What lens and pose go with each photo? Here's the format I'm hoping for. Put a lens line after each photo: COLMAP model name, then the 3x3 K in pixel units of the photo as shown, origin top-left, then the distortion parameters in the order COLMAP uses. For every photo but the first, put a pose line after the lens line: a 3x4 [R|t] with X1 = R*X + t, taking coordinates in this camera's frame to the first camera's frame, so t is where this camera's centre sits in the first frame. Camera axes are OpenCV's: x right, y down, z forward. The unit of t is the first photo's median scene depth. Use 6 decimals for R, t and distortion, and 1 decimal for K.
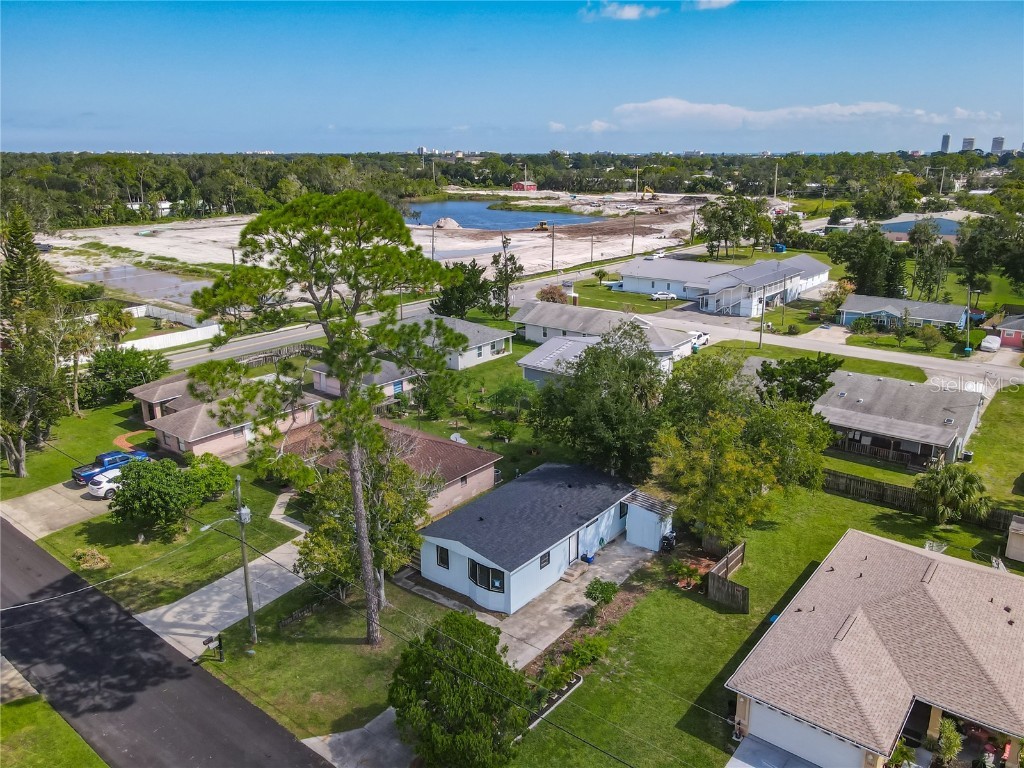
lens RADIAL K [[760.2, 0, 506.8], [0, 760.2, 388.3], [0, 0, 1]] dist [-0.011903, 0.011369]
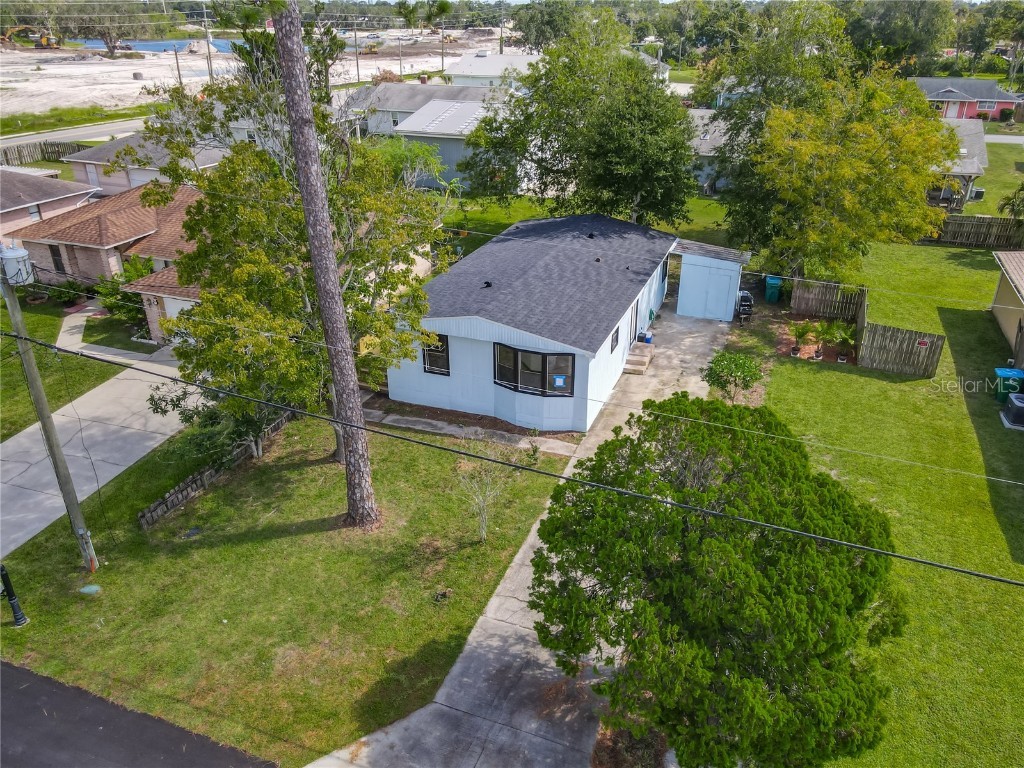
lens RADIAL K [[760.2, 0, 514.8], [0, 760.2, 373.5], [0, 0, 1]] dist [-0.011903, 0.011369]
pose [[0.950815, -0.121231, 0.285052, -0.201167], [0.078676, 0.984571, 0.156304, 0.164568], [-0.299602, -0.126190, 0.945682, 0.495329]]
